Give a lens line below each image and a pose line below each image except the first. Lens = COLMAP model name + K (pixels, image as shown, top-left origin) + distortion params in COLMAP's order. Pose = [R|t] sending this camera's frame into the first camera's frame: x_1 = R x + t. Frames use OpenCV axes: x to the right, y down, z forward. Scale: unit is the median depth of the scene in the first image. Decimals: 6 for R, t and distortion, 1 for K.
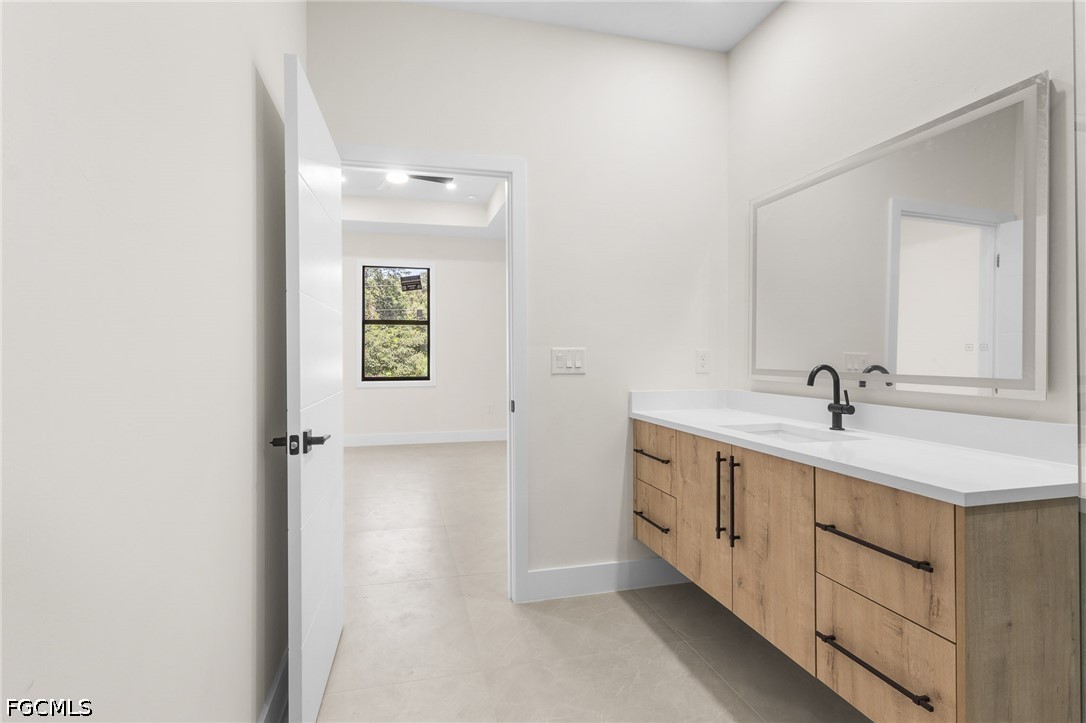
lens RADIAL K [[501.8, 0, 540.2], [0, 501.8, 361.7], [0, 0, 1]] dist [-0.000051, 0.001233]
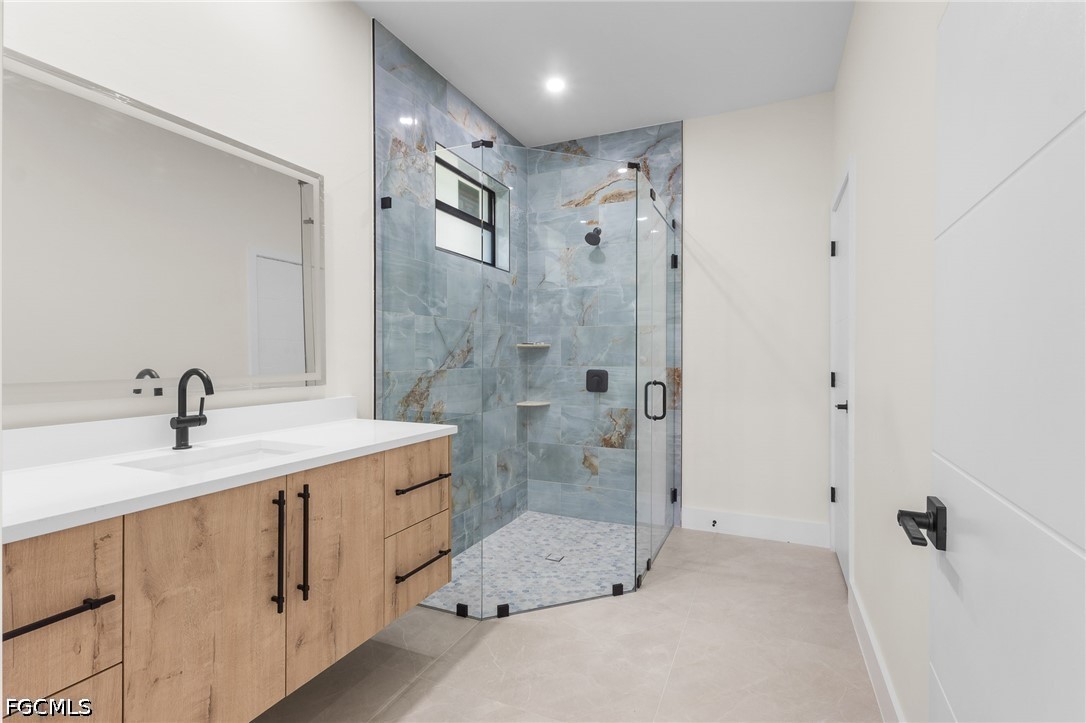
lens RADIAL K [[501.8, 0, 539.0], [0, 501.8, 356.7], [0, 0, 1]] dist [-0.000051, 0.001233]
pose [[-0.760281, -0.001450, 0.649593, -0.431472], [0.008191, 0.999897, 0.011818, -0.020658], [-0.649543, 0.014306, -0.760190, 1.431594]]
